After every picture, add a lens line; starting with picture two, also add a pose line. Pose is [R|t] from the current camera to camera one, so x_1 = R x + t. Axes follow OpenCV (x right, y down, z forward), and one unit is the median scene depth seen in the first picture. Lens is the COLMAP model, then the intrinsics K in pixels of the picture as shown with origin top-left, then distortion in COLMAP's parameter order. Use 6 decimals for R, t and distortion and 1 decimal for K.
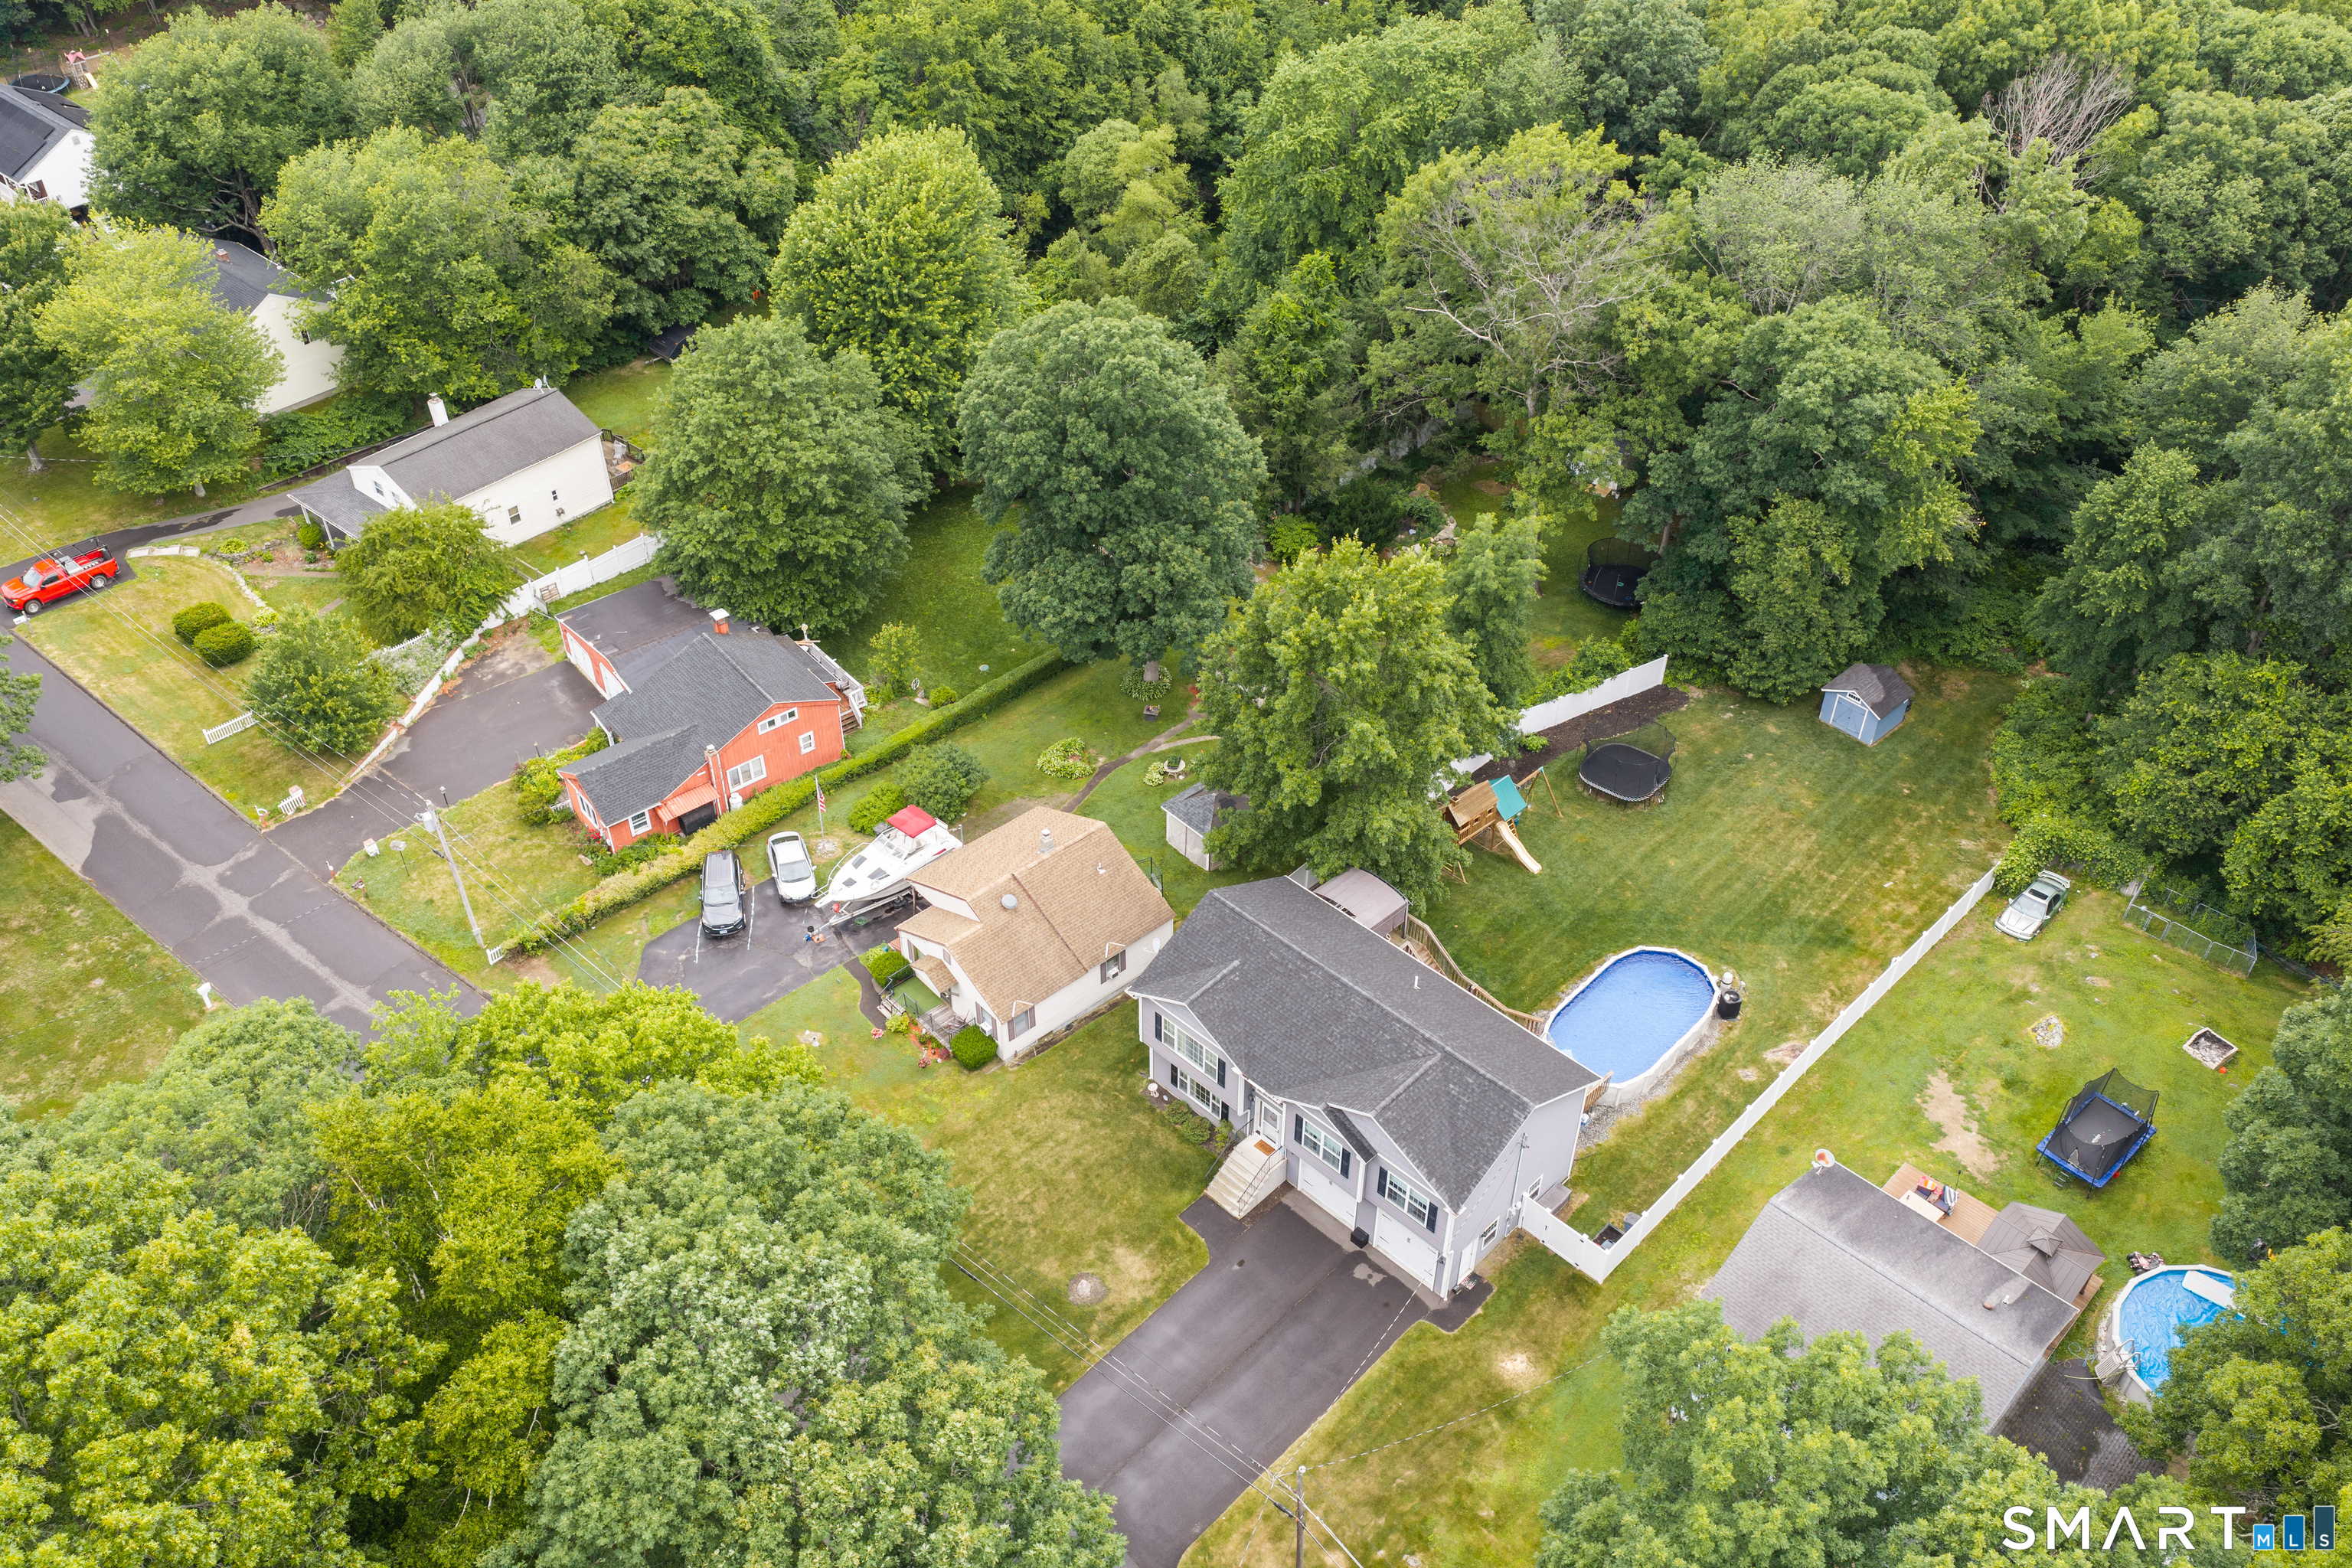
lens RADIAL K [[1955.0, 0, 1176.0], [0, 1955.0, 784.0], [0, 0, 1]] dist [0.075043, -0.134818]
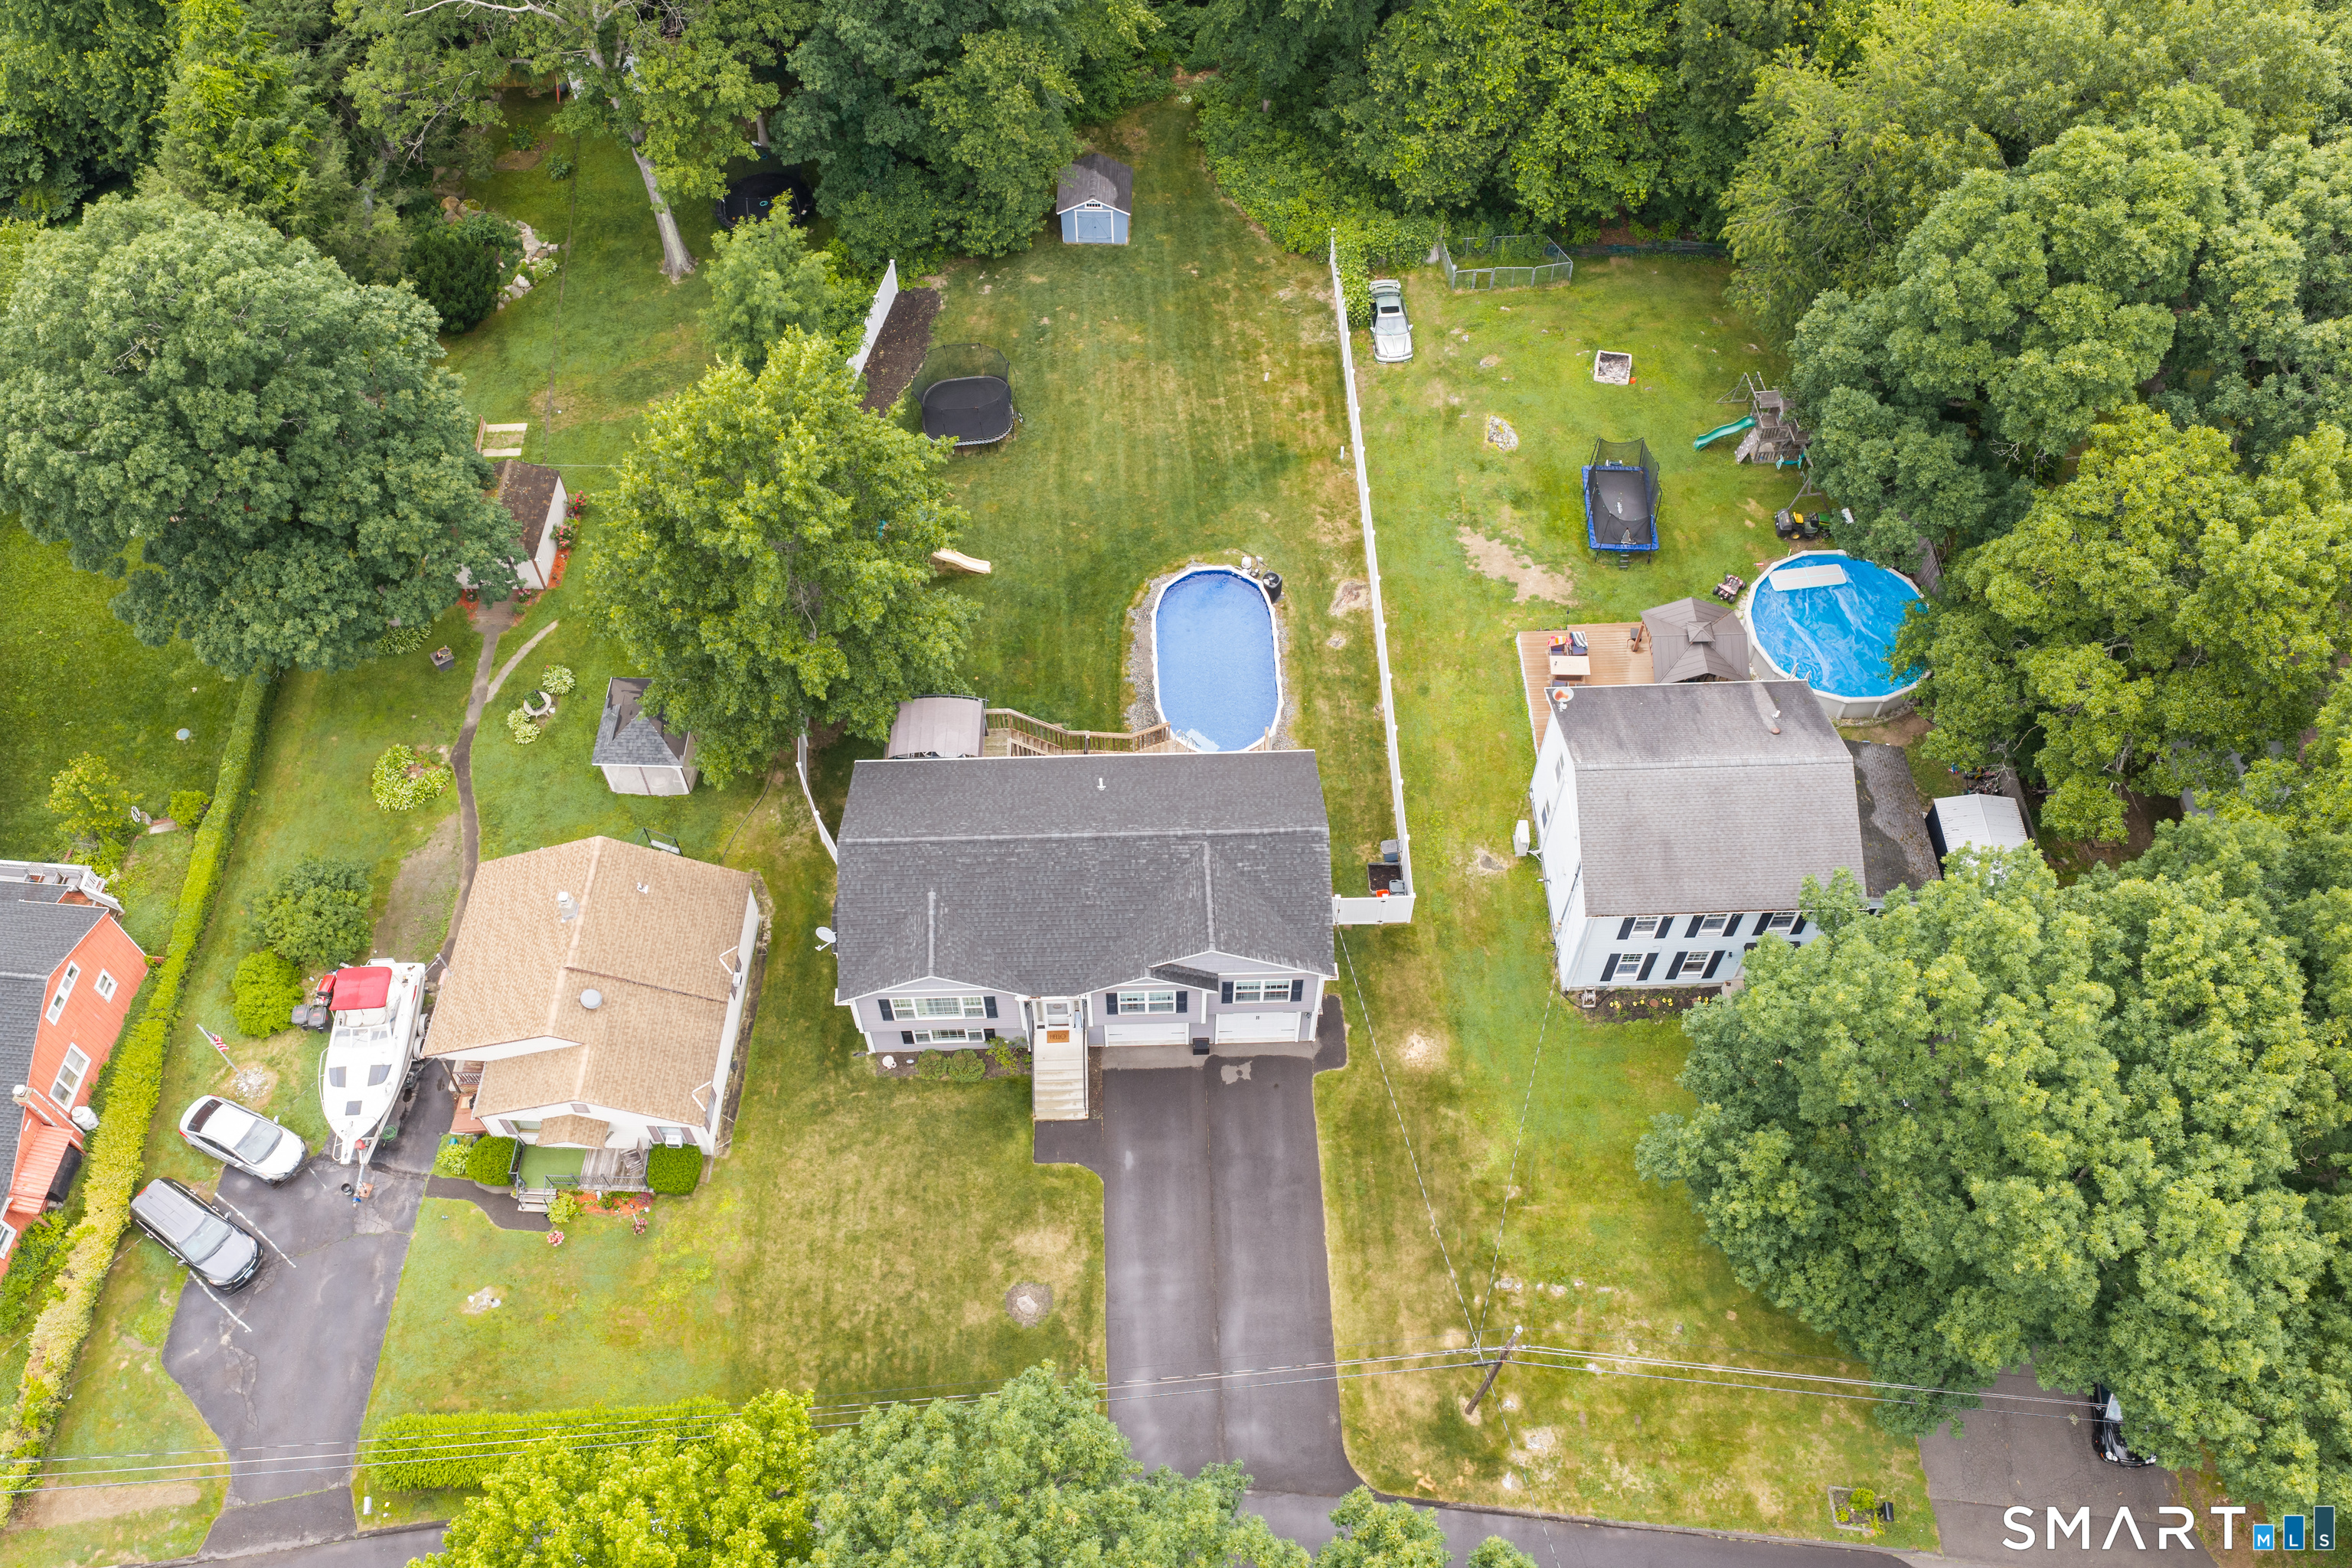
lens RADIAL K [[1955.0, 0, 1176.0], [0, 1955.0, 784.0], [0, 0, 1]] dist [0.075043, -0.134818]
pose [[0.696740, -0.601235, 0.391243, -0.168258], [0.465591, 0.793961, 0.390962, -0.193432], [-0.545691, -0.090239, 0.833114, 0.221654]]
